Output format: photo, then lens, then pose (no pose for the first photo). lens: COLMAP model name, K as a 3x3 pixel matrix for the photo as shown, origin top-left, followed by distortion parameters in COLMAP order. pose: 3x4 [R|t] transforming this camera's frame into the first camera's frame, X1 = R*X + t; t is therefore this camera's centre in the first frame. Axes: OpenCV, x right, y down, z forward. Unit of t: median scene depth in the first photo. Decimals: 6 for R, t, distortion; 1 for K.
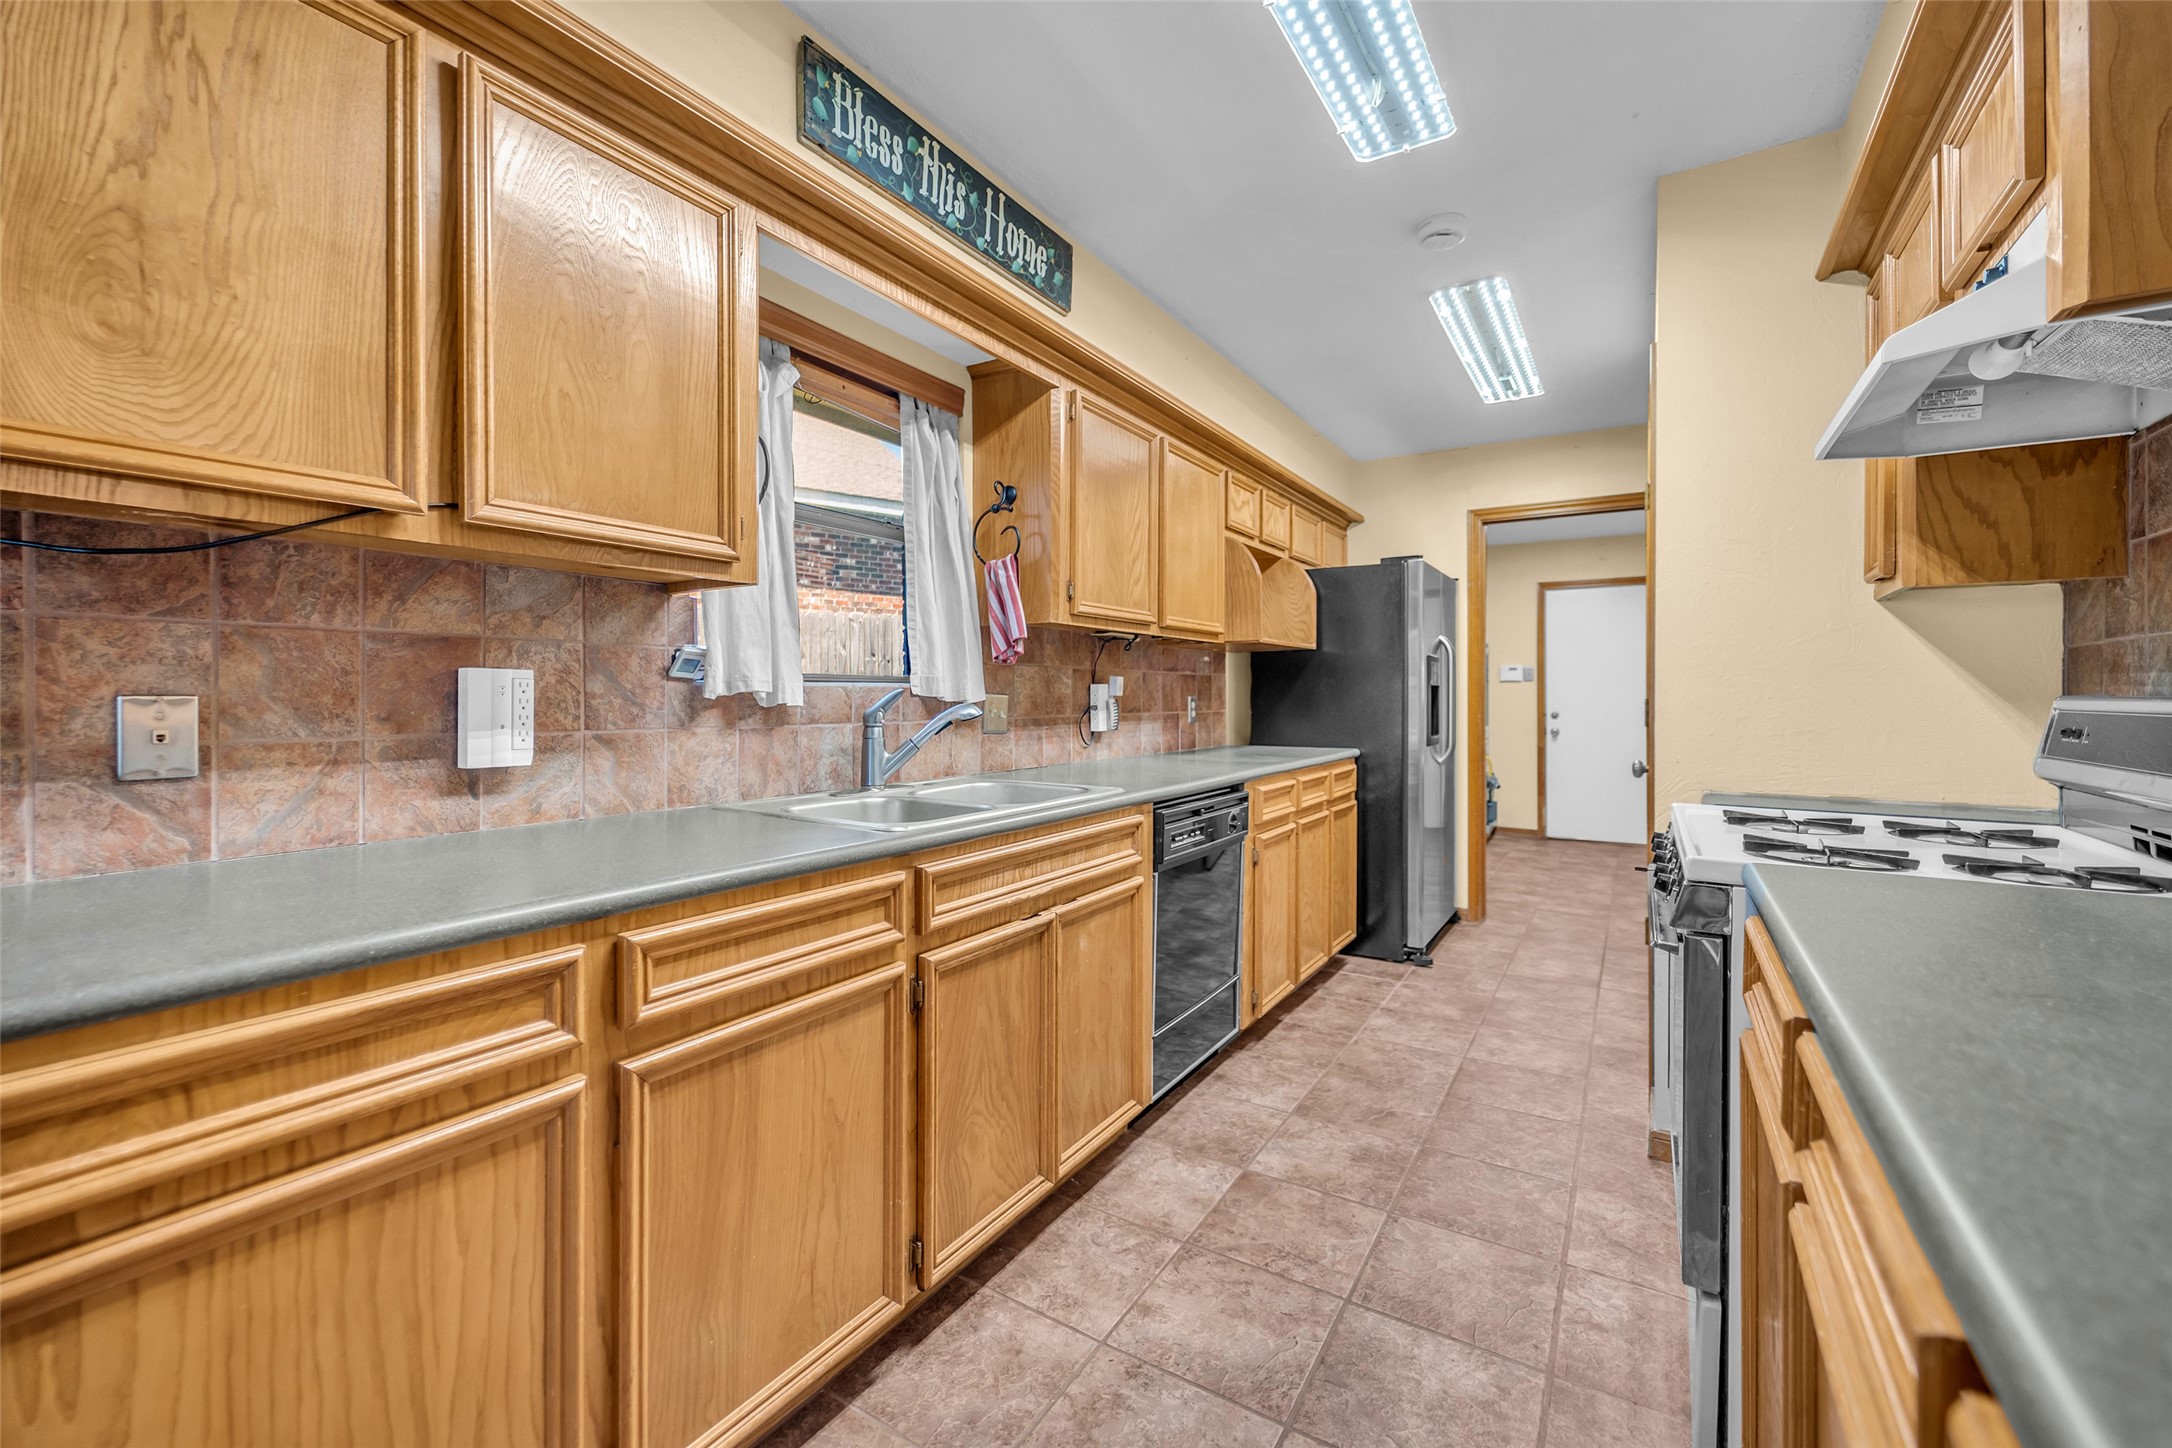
lens RADIAL K [[877.3, 0, 1076.5], [0, 877.3, 701.1], [0, 0, 1]] dist [0.003544, -0.000140]
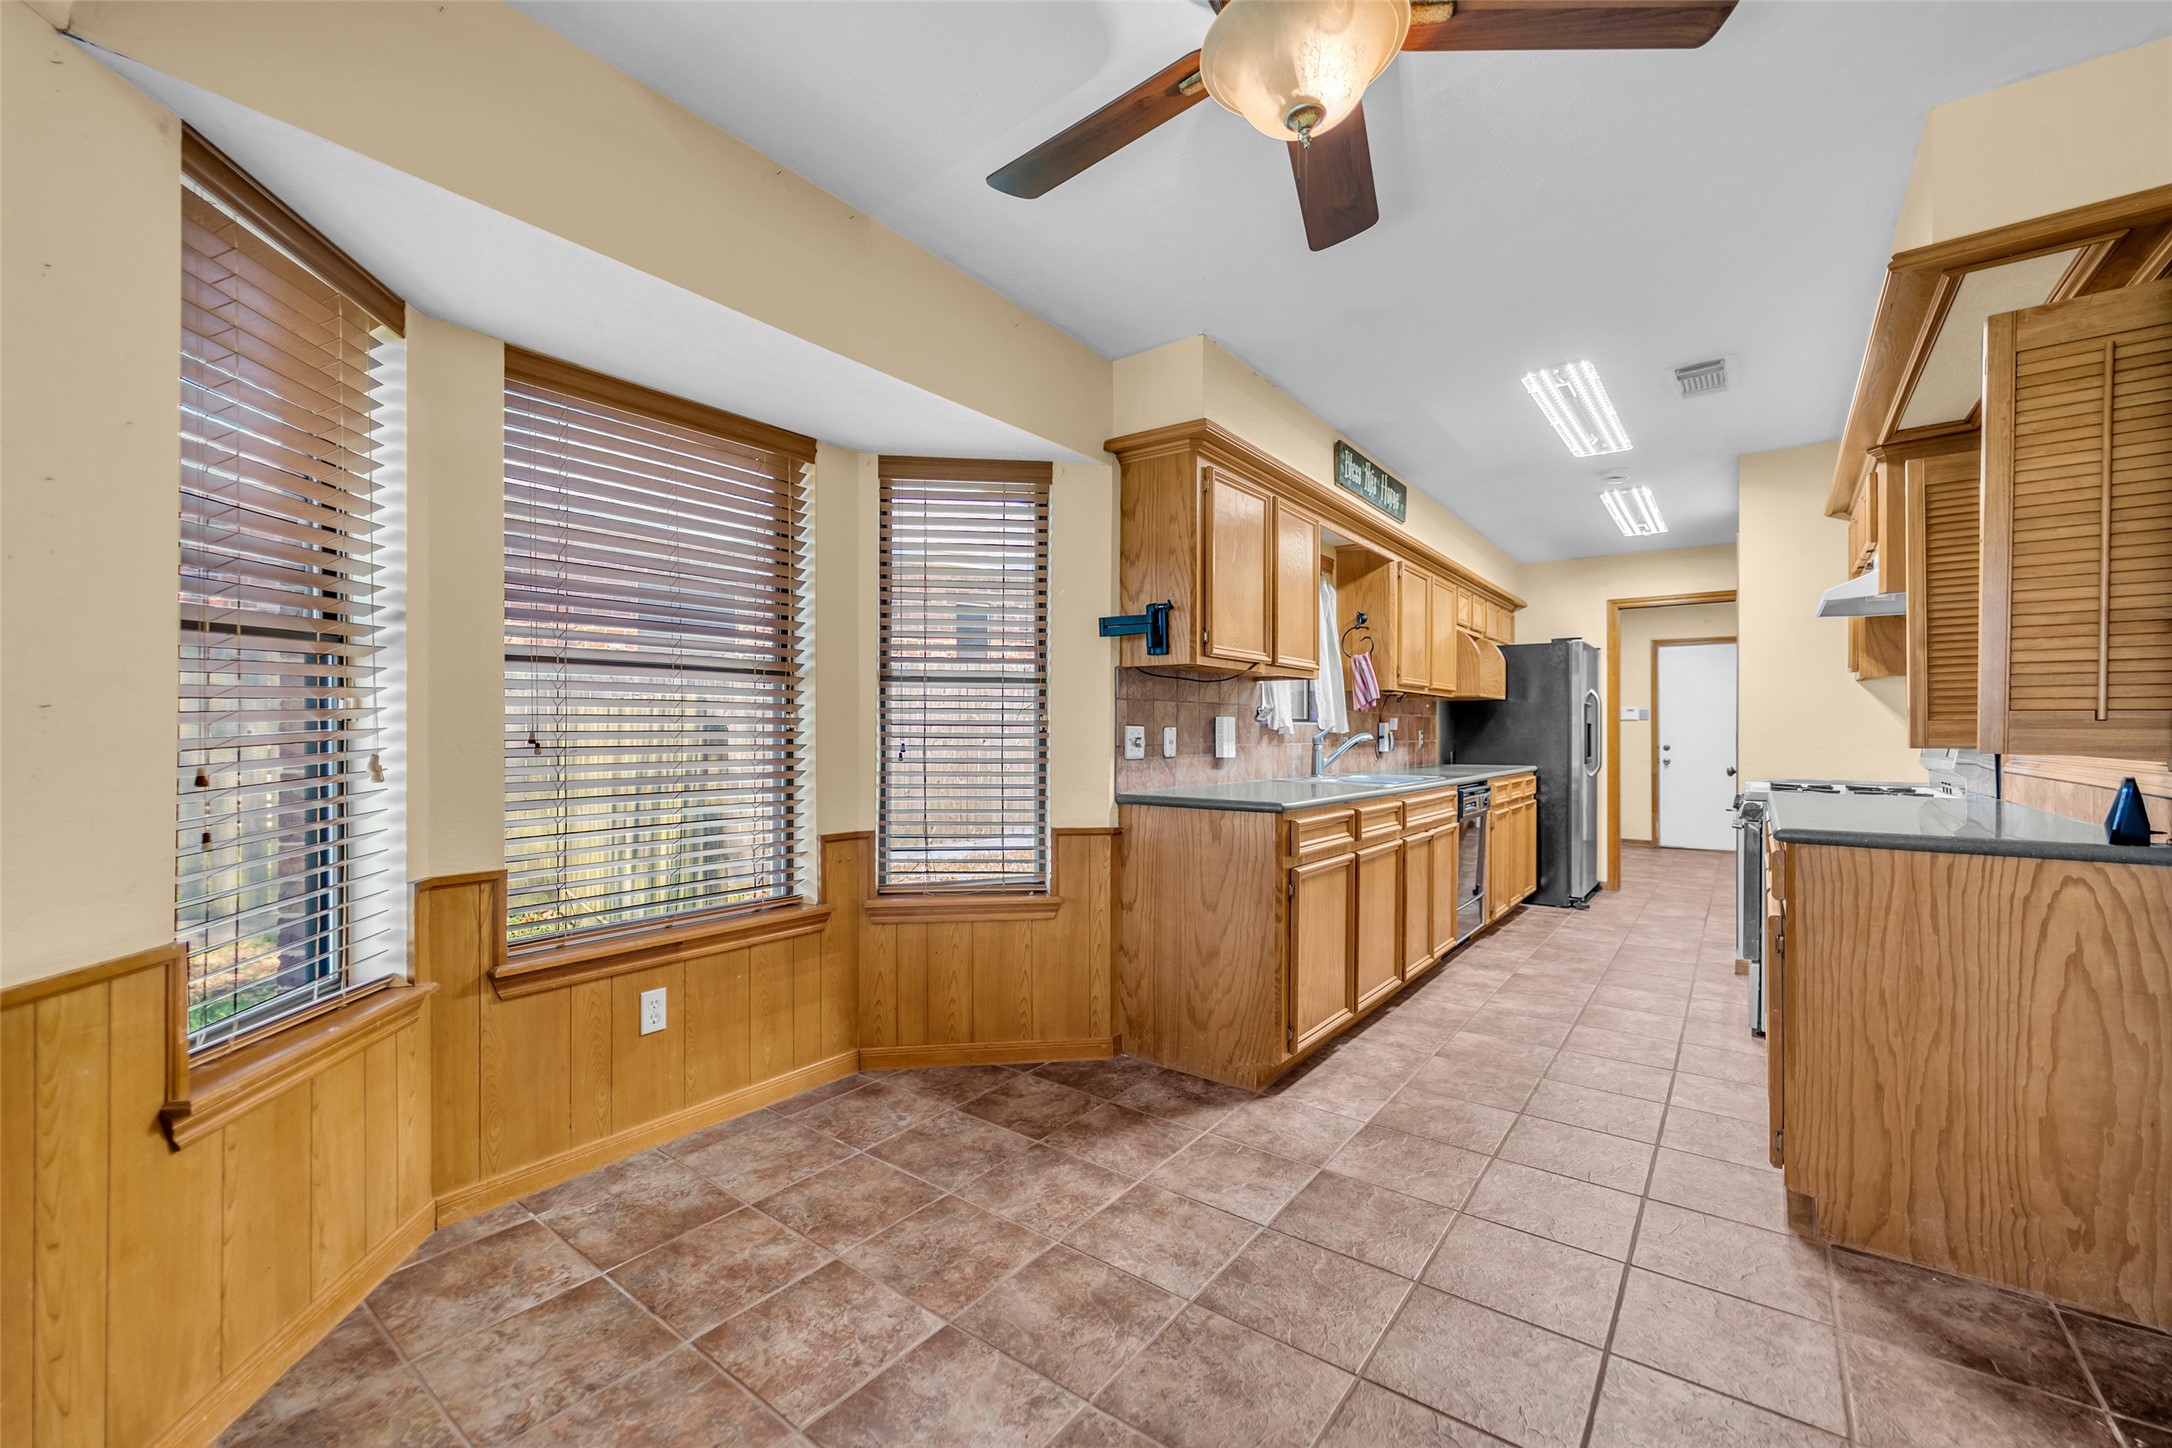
lens RADIAL K [[877.3, 0, 1073.4], [0, 877.3, 736.0], [0, 0, 1]] dist [0.003544, -0.000140]
pose [[0.996449, 0.001189, -0.084191, -0.527112], [-0.001493, 0.999993, -0.003550, 0.015144], [0.084186, 0.003663, 0.996443, -0.871603]]
